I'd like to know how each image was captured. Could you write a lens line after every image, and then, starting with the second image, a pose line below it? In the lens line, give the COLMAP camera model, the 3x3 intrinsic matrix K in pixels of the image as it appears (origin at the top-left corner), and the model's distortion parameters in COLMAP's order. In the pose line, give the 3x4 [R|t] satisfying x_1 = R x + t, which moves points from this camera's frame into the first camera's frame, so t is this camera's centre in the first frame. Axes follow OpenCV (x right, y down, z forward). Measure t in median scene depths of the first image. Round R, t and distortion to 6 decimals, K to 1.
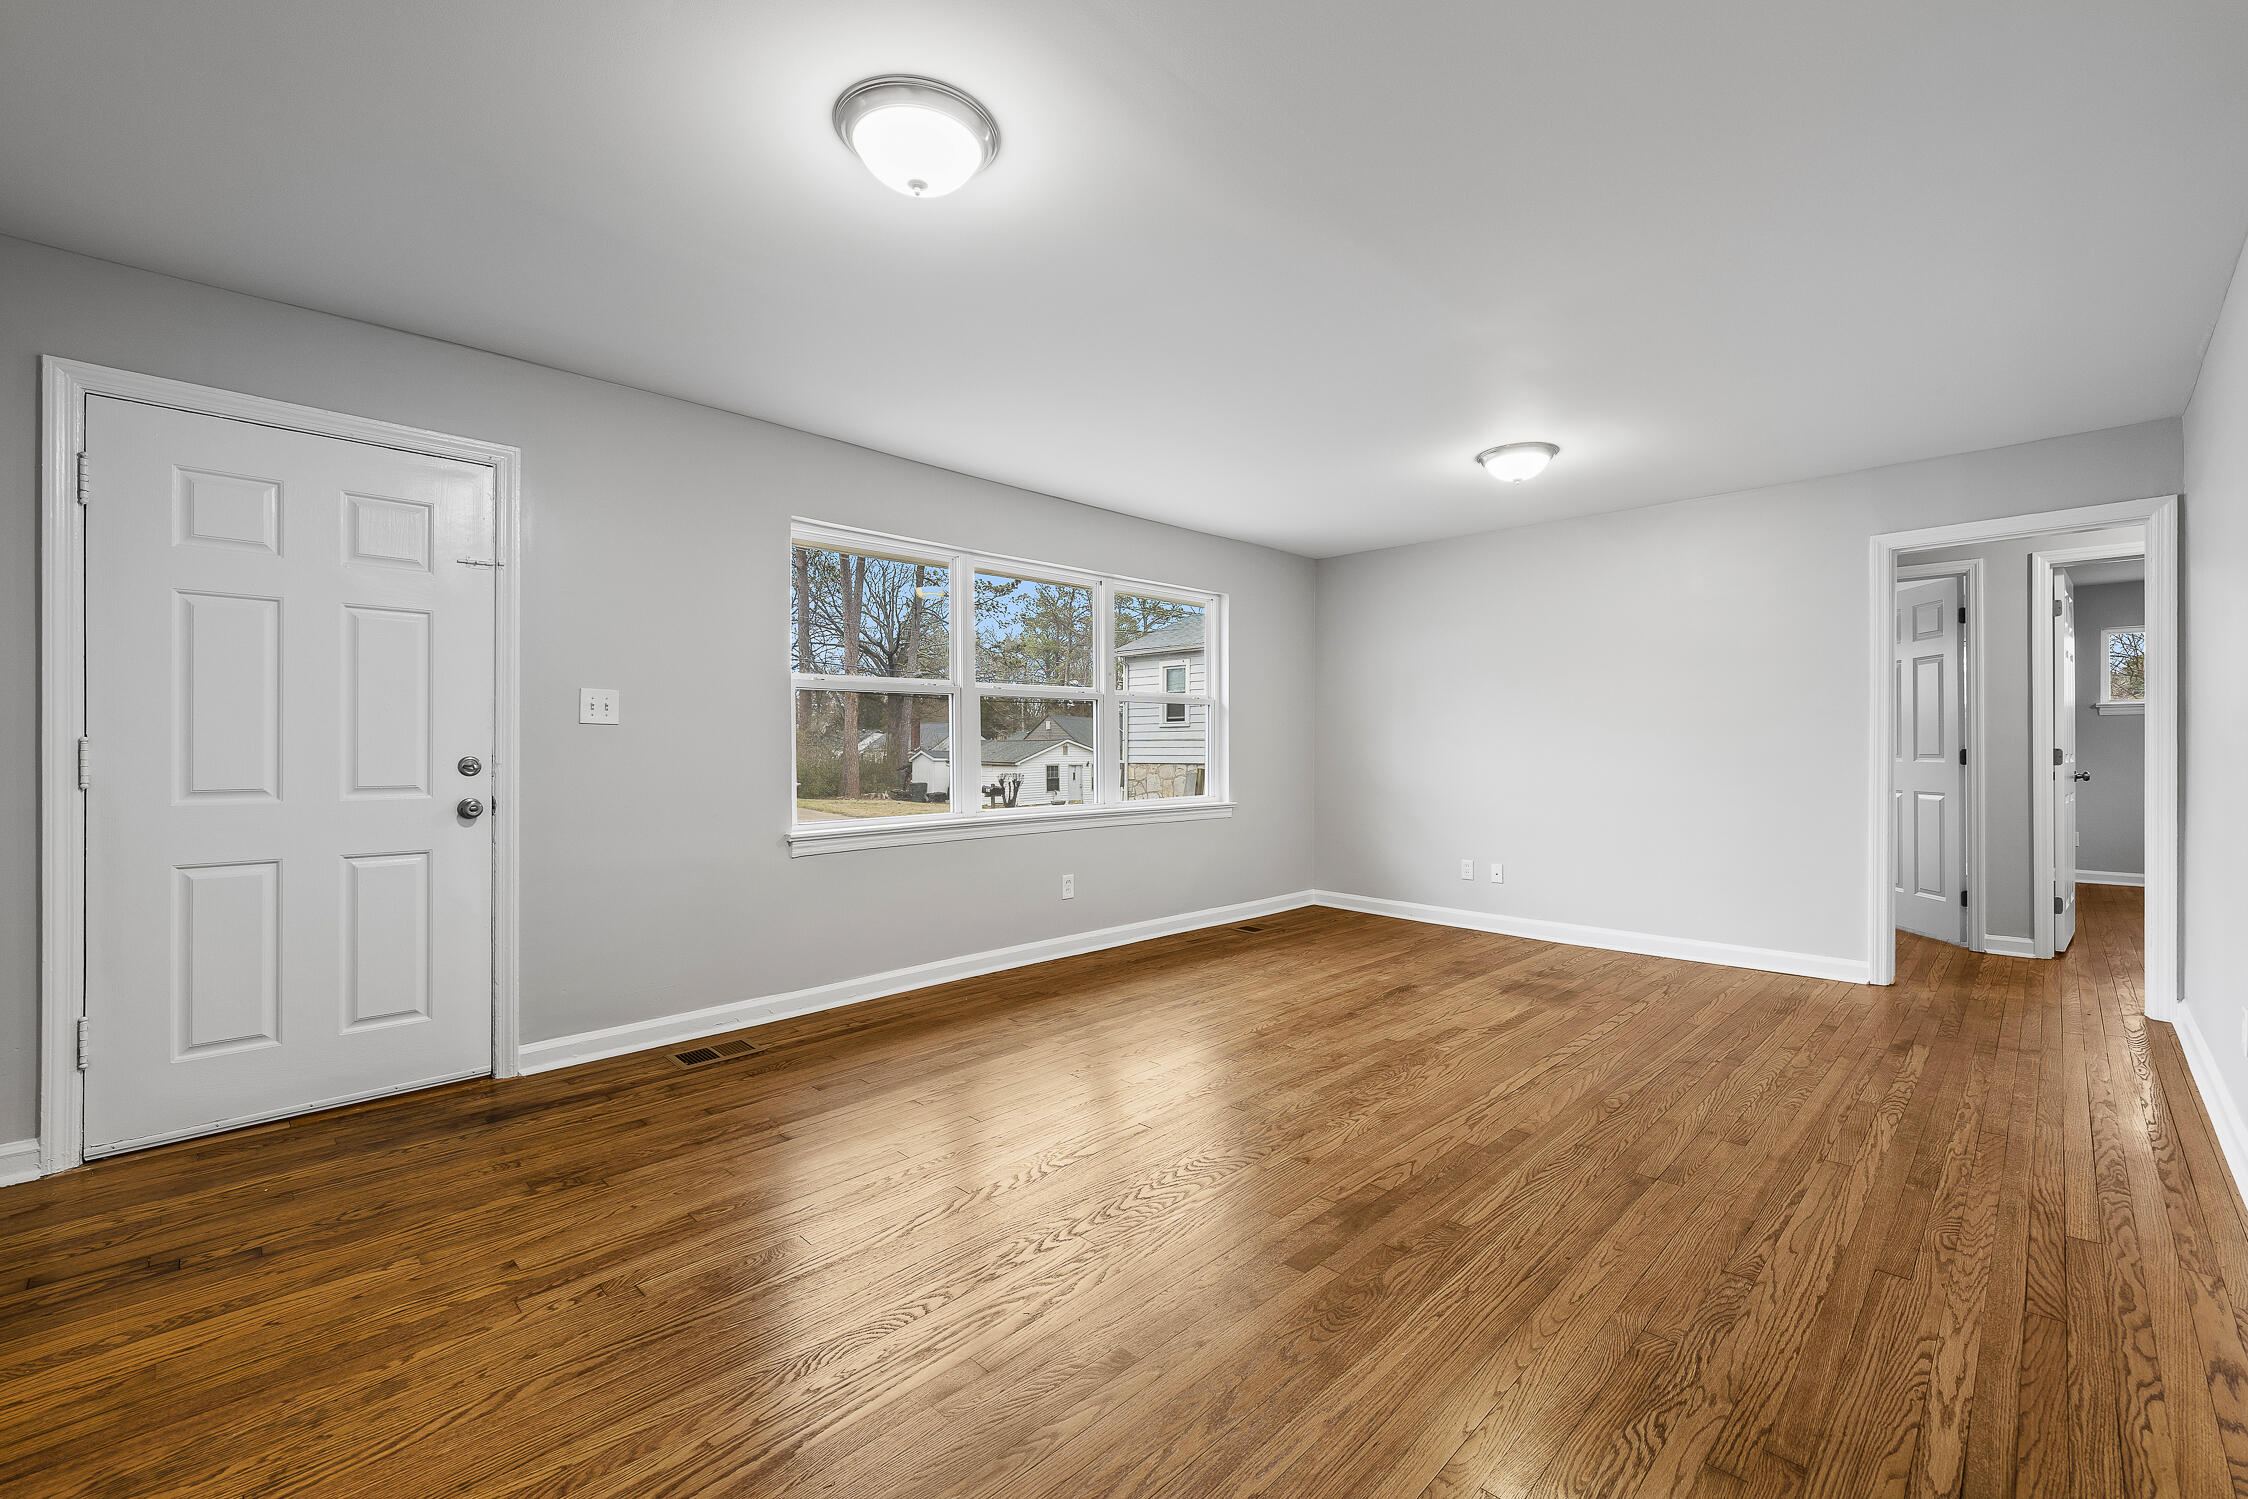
lens RADIAL K [[941.3, 0, 1124.0], [0, 941.3, 749.5], [0, 0, 1]] dist [-0.000188, -0.000025]
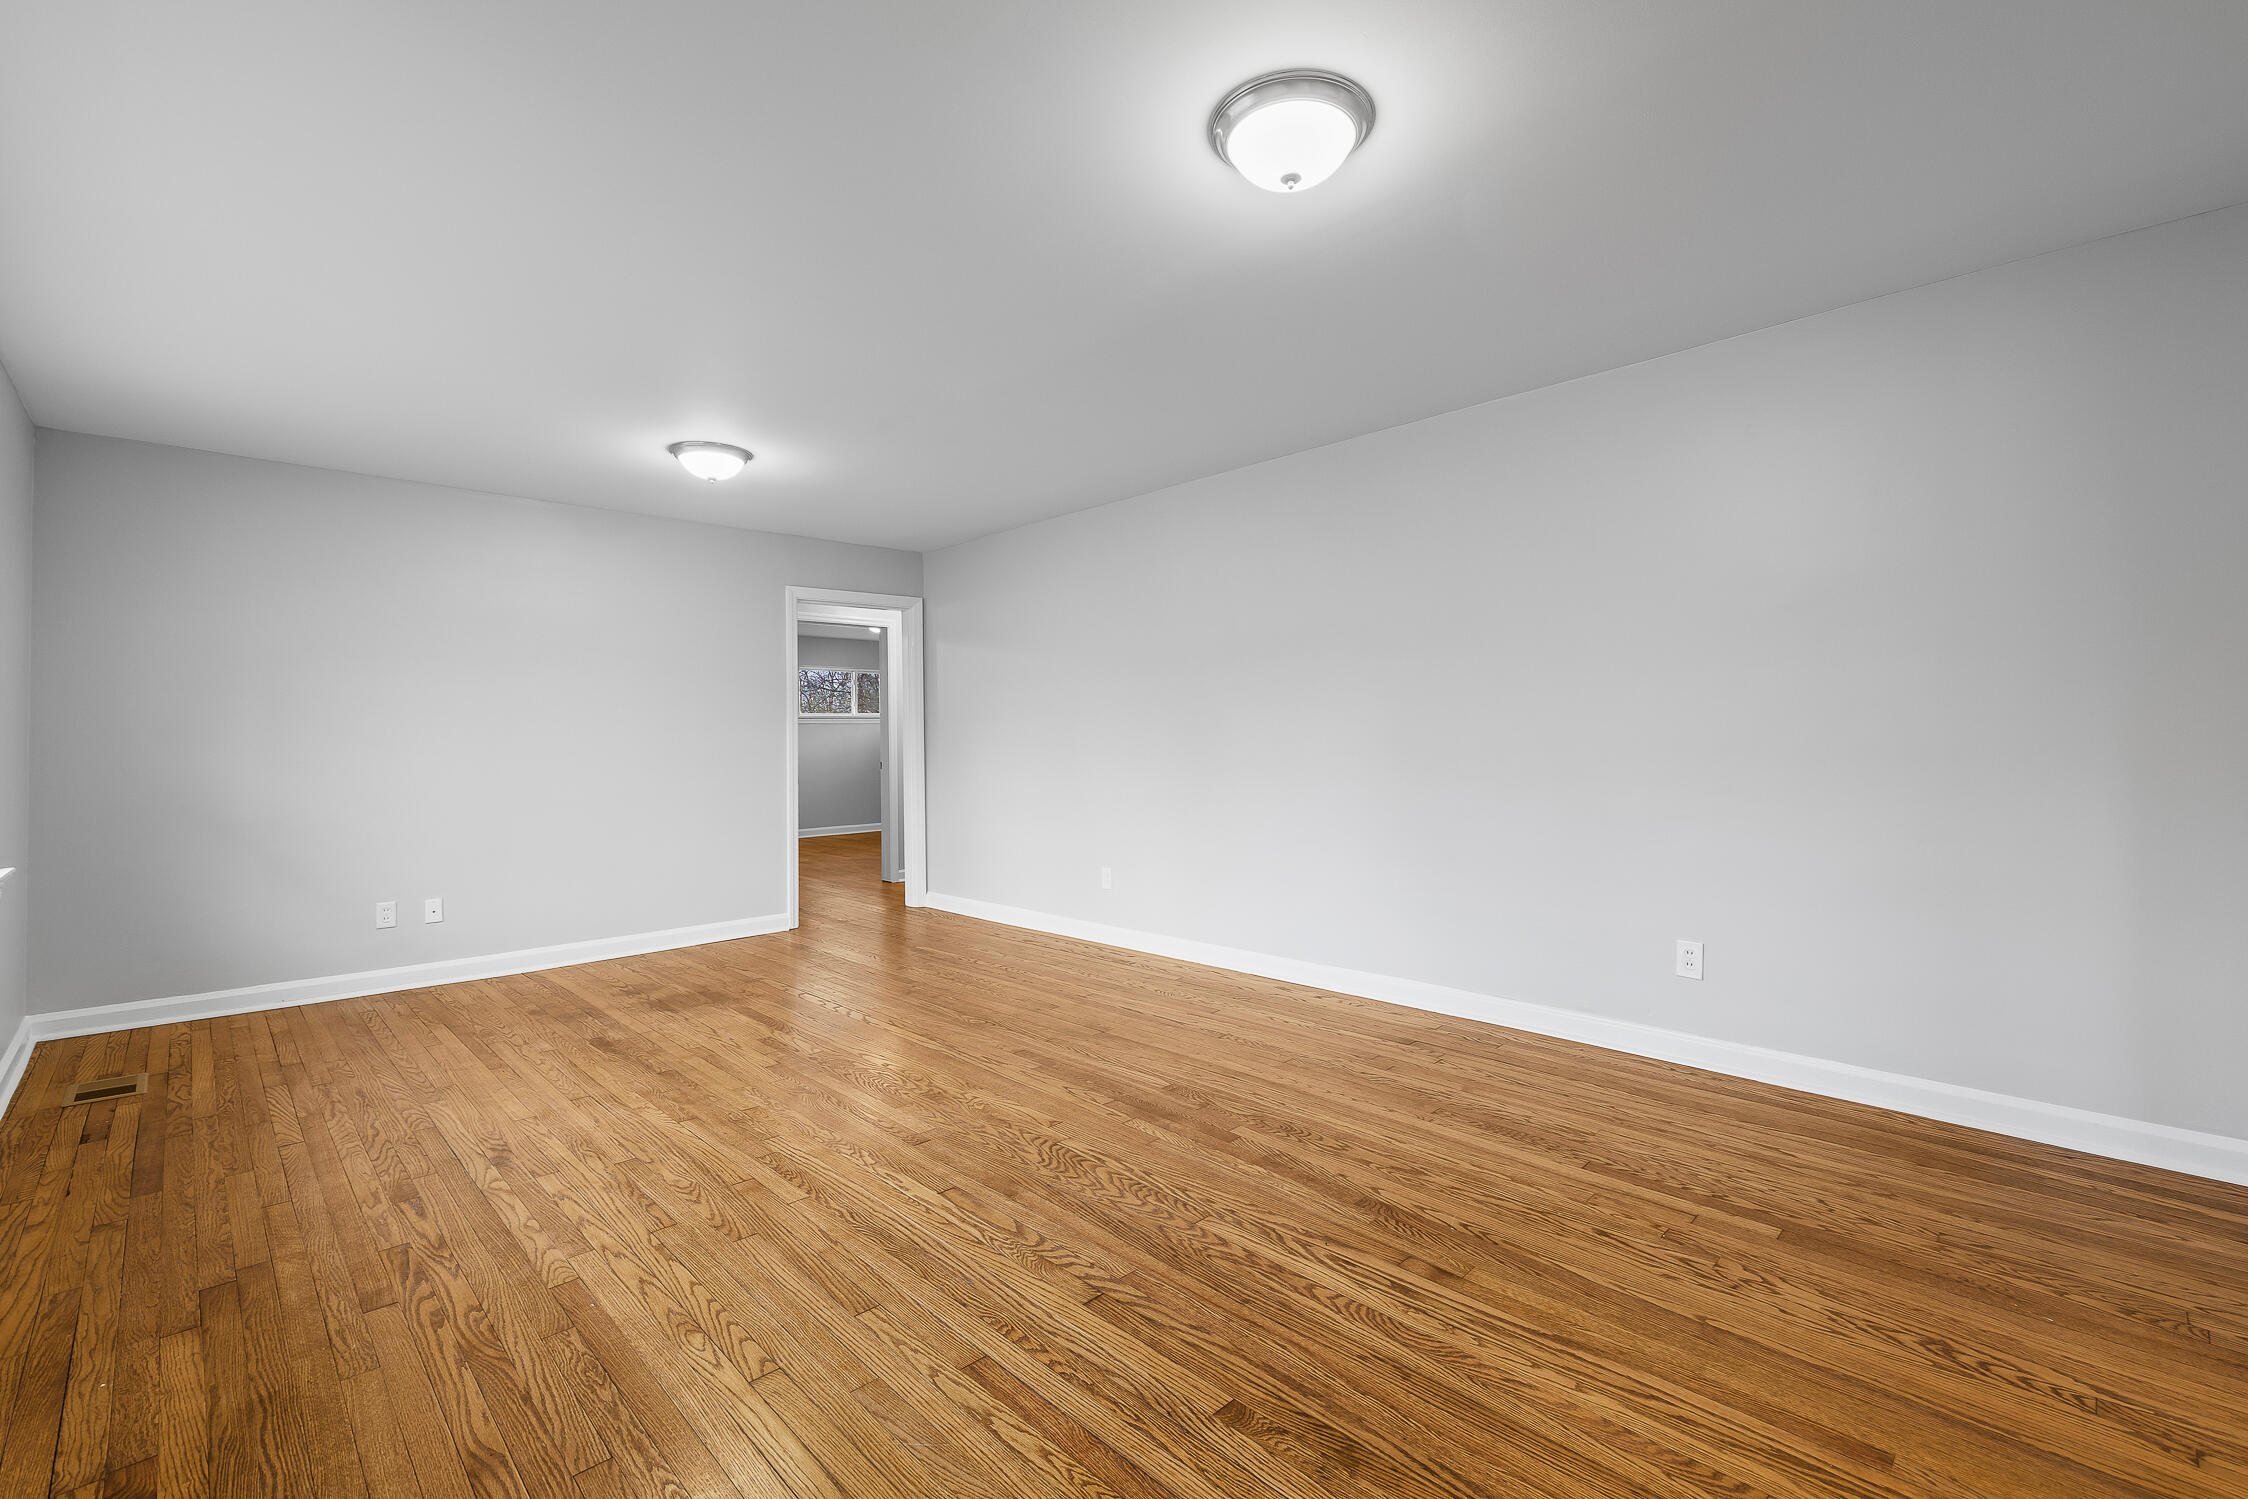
lens RADIAL K [[973.4, 0, 1124.0], [0, 973.4, 749.5], [0, 0, 1]] dist [0.000570, 0.000026]
pose [[0.016839, -0.011452, 0.999793, -0.872152], [0.015914, 0.999811, 0.011184, -0.009249], [-0.999732, 0.015722, 0.017018, 0.832032]]
